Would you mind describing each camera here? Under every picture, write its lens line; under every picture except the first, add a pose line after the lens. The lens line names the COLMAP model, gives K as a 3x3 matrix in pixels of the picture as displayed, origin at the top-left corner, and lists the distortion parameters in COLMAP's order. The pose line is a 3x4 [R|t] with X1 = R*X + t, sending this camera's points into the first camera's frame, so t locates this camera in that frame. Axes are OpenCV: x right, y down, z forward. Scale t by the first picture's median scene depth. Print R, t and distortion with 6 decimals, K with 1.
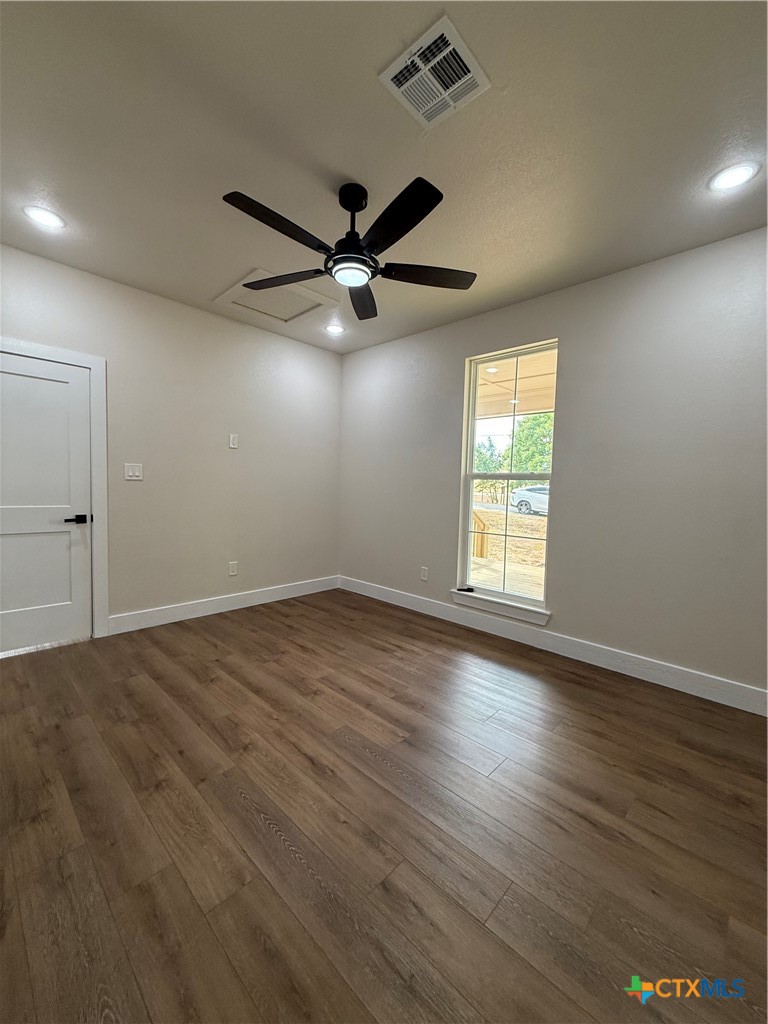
lens RADIAL K [[410.0, 0, 380.8], [0, 410.0, 510.4], [0, 0, 1]] dist [-0.001926, 0.000865]
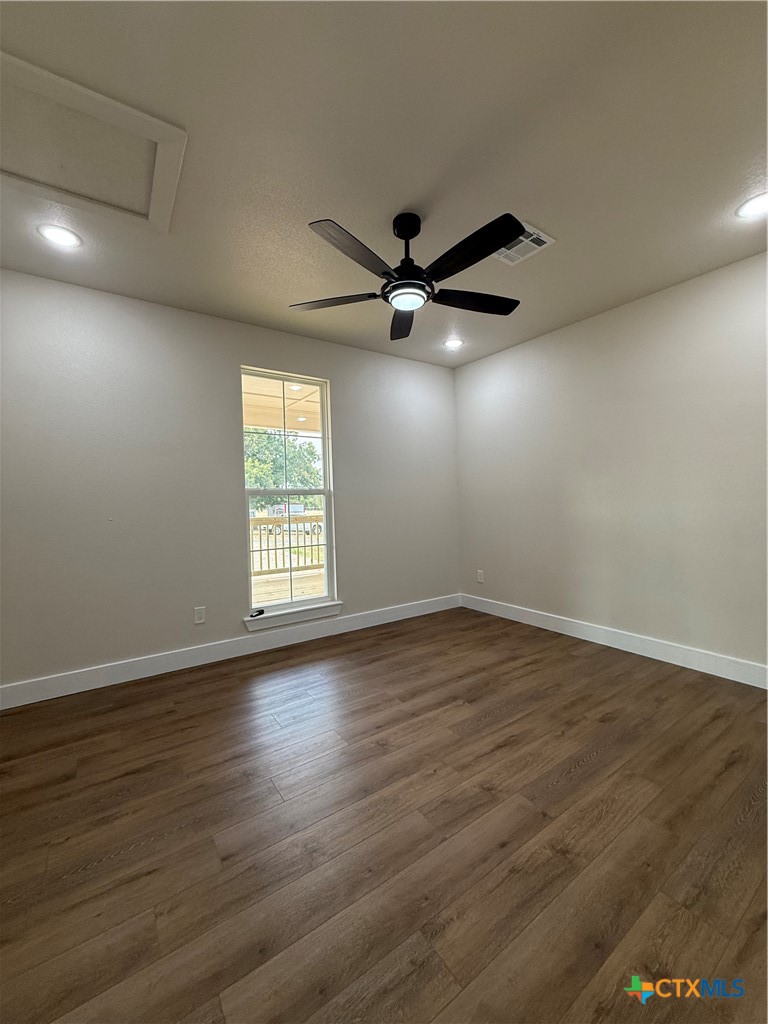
lens RADIAL K [[410.0, 0, 386.5], [0, 410.0, 510.8], [0, 0, 1]] dist [-0.001926, 0.000865]
pose [[0.193334, -0.062273, 0.979155, -1.071824], [0.084344, 0.995344, 0.046648, -0.099013], [-0.977501, 0.073567, 0.197687, 0.853493]]
